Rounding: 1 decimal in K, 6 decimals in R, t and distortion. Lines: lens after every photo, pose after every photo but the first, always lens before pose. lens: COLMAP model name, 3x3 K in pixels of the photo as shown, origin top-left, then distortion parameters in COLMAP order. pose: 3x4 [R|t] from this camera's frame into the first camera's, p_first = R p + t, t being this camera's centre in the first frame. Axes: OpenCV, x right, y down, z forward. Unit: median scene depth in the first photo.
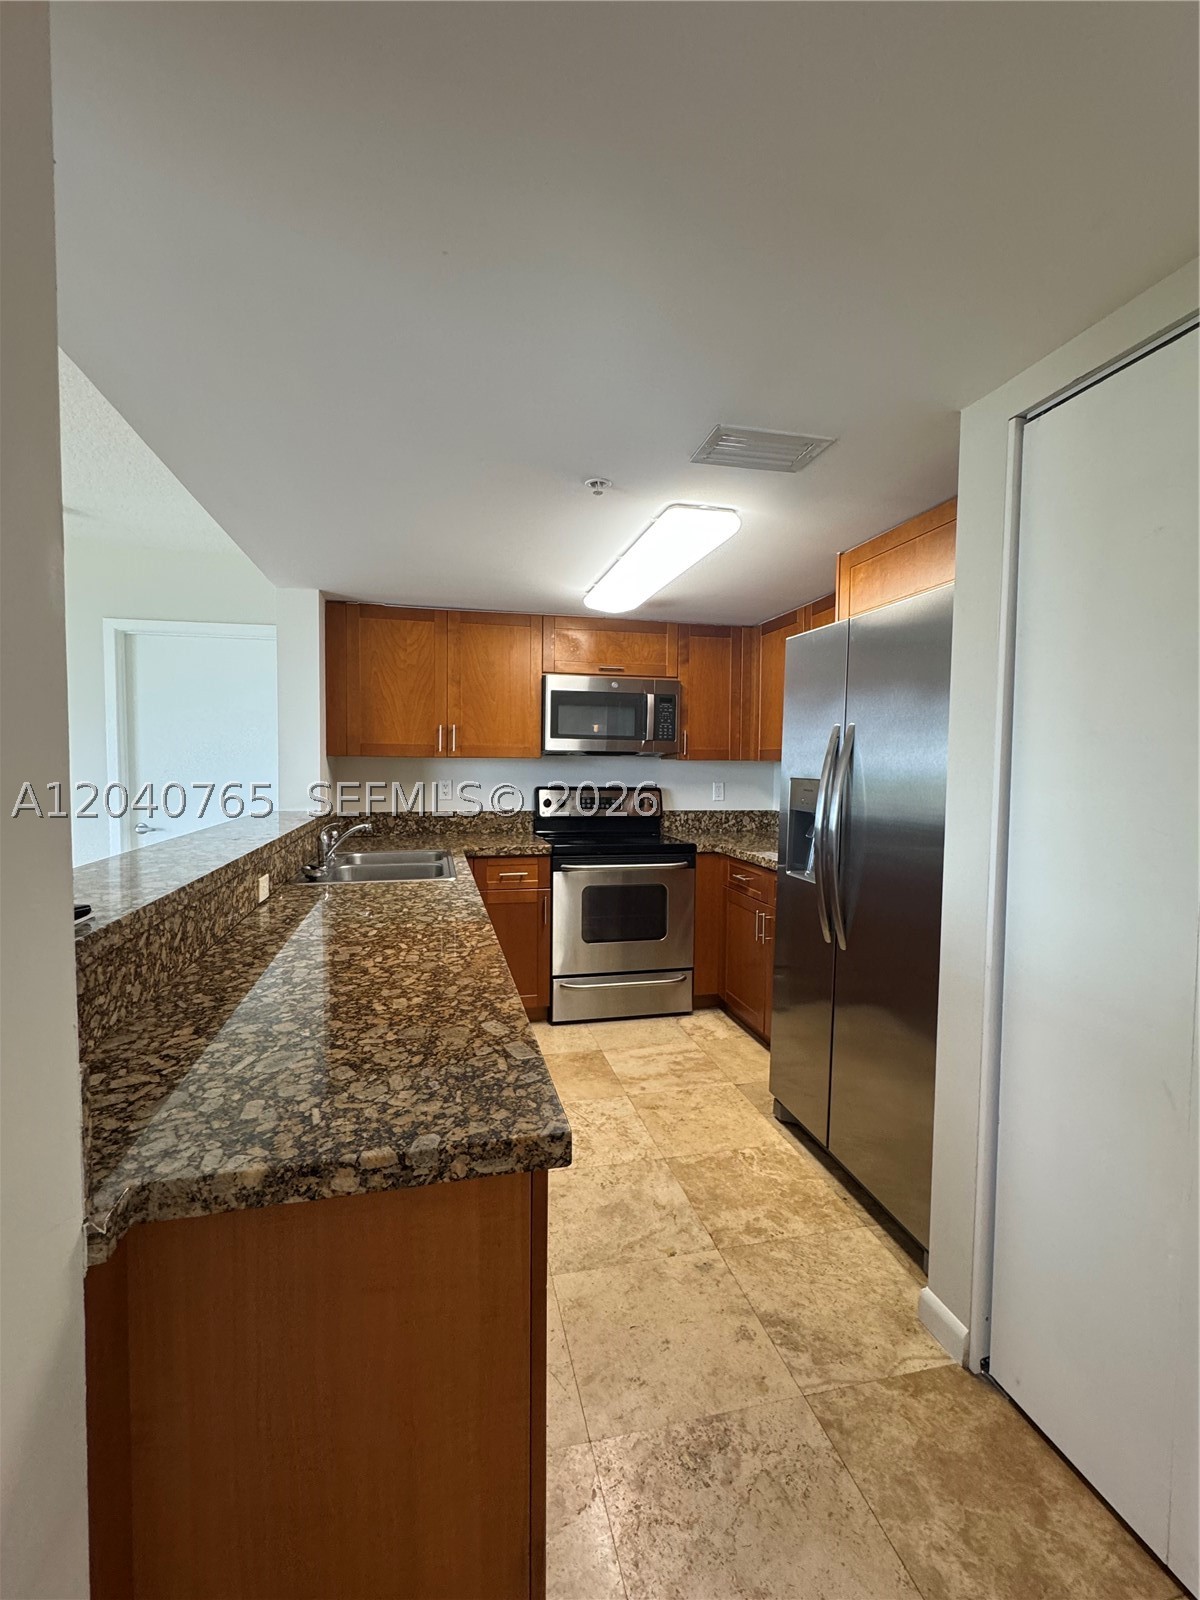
lens RADIAL K [[708.2, 0, 598.3], [0, 708.2, 806.4], [0, 0, 1]] dist [-0.001016, -0.000318]
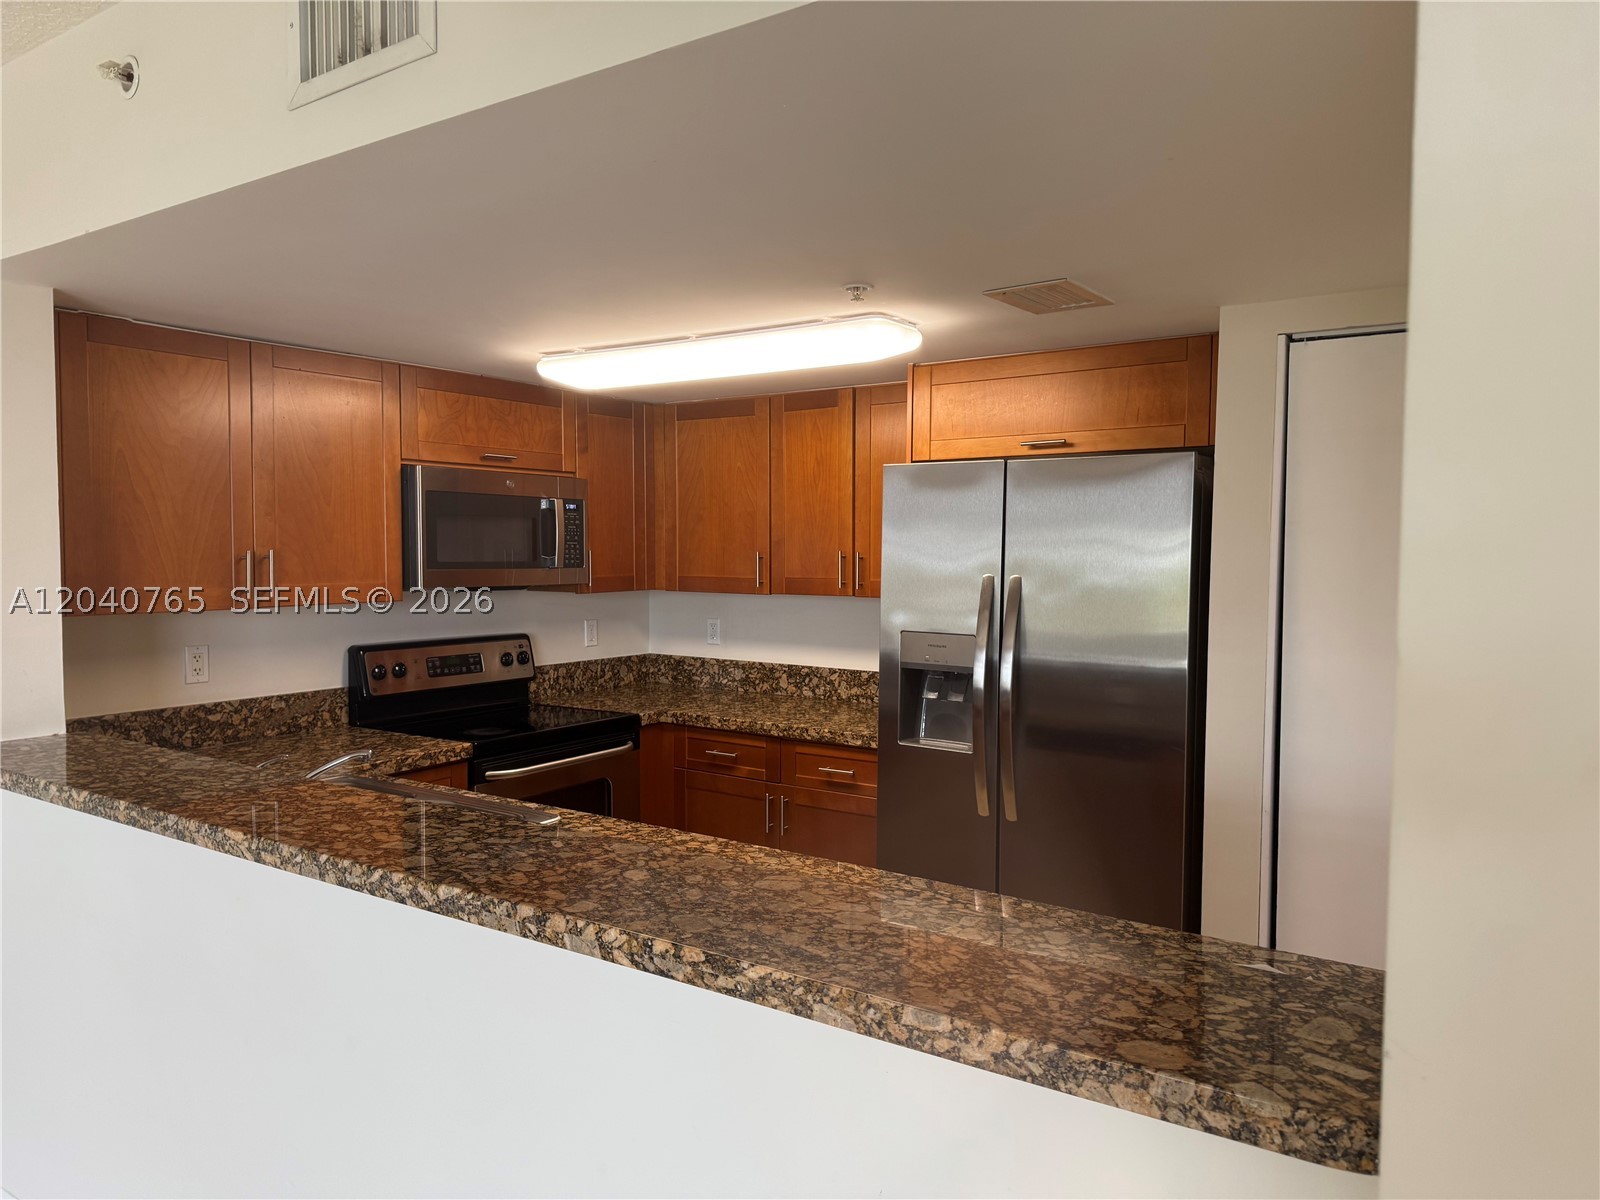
lens RADIAL K [[1112.1, 0, 800.7], [0, 1112.1, 595.5], [0, 0, 1]] dist [0.017663, -0.024099]
pose [[0.732452, -0.038467, 0.679731, -0.492950], [0.046803, 0.998886, 0.006096, -0.064260], [-0.679208, 0.027348, 0.733437, 0.076799]]
